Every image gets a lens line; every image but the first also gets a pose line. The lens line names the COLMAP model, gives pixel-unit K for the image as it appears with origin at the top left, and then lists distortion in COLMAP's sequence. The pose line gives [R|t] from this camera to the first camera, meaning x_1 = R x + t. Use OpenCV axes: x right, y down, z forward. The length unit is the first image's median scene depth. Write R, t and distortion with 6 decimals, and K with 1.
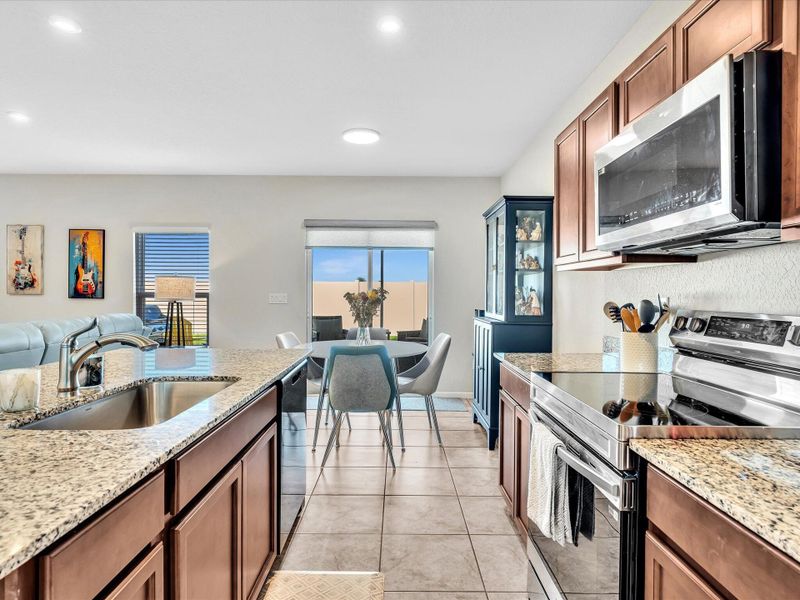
lens RADIAL K [[457.0, 0, 398.8], [0, 457.0, 296.6], [0, 0, 1]] dist [-0.002120, 0.001254]
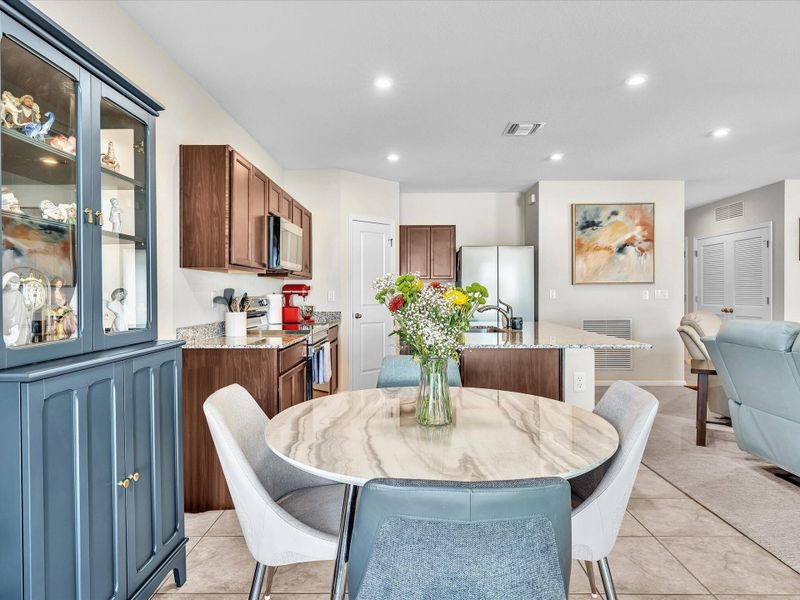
lens RADIAL K [[475.8, 0, 400.1], [0, 475.8, 295.8], [0, 0, 1]] dist [-0.006281, 0.001719]
pose [[-0.999849, -0.002129, 0.017253, -0.050894], [-0.001888, 0.999901, 0.013978, -0.002789], [-0.017281, 0.013943, -0.999753, 1.335414]]
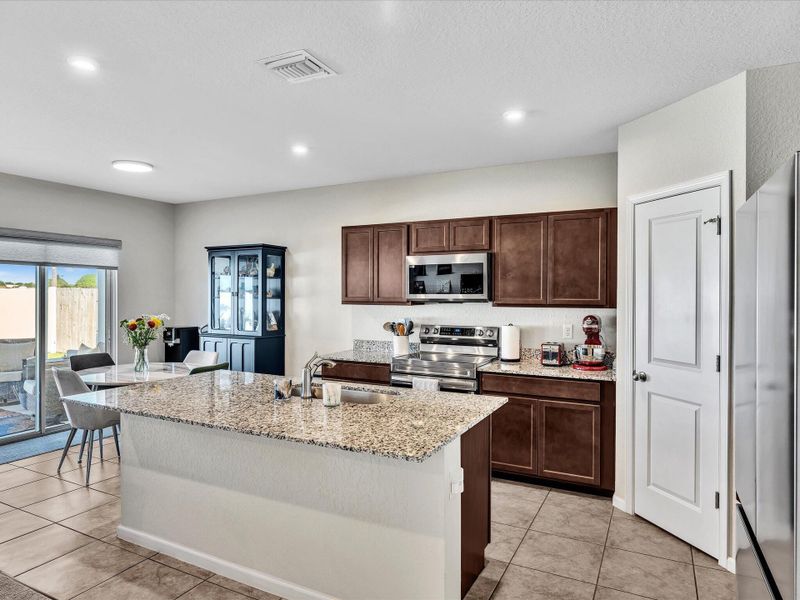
lens RADIAL K [[499.1, 0, 400.0], [0, 499.1, 300.0], [0, 0, 1]] dist [-0.002558, 0.000692]
pose [[0.460925, -0.012528, 0.887351, -0.771529], [0.006329, 0.999921, 0.010830, -0.057348], [-0.887416, 0.000625, 0.460968, -0.042383]]
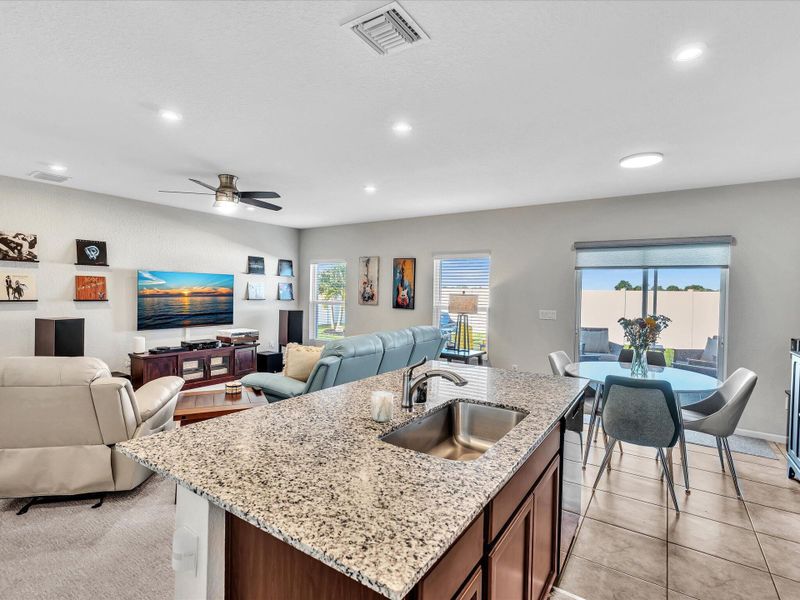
lens RADIAL K [[401.3, 0, 400.2], [0, 401.3, 297.0], [0, 0, 1]] dist [-0.004610, 0.001251]
pose [[0.829602, 0.018209, -0.558058, -0.024693], [-0.019224, 0.999807, 0.004045, -0.046592], [0.558024, 0.007373, 0.829792, -0.008123]]
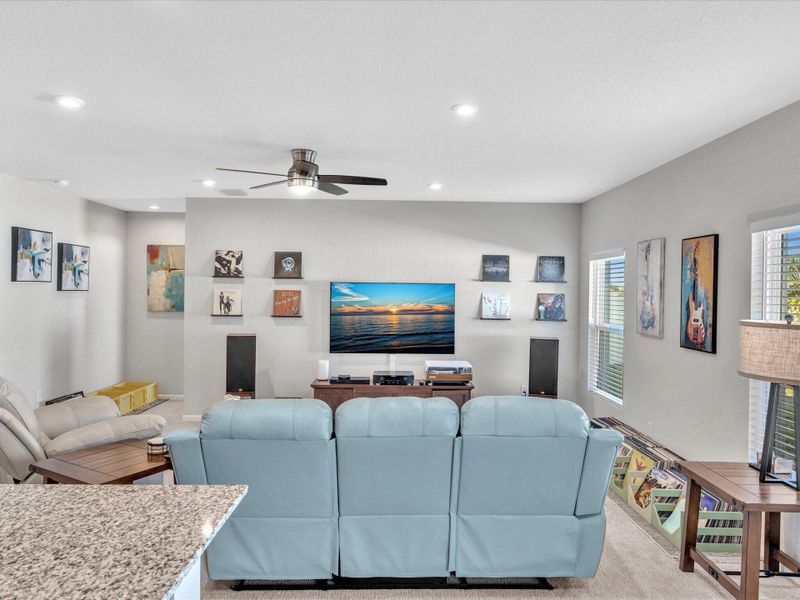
lens RADIAL K [[538.2, 0, 399.2], [0, 538.2, 298.3], [0, 0, 1]] dist [-0.003145, 0.000419]
pose [[0.010809, 0.005225, -0.999928, 0.035349], [-0.021228, 0.999762, 0.004995, -0.078498], [0.999716, 0.021173, 0.010917, 0.770413]]
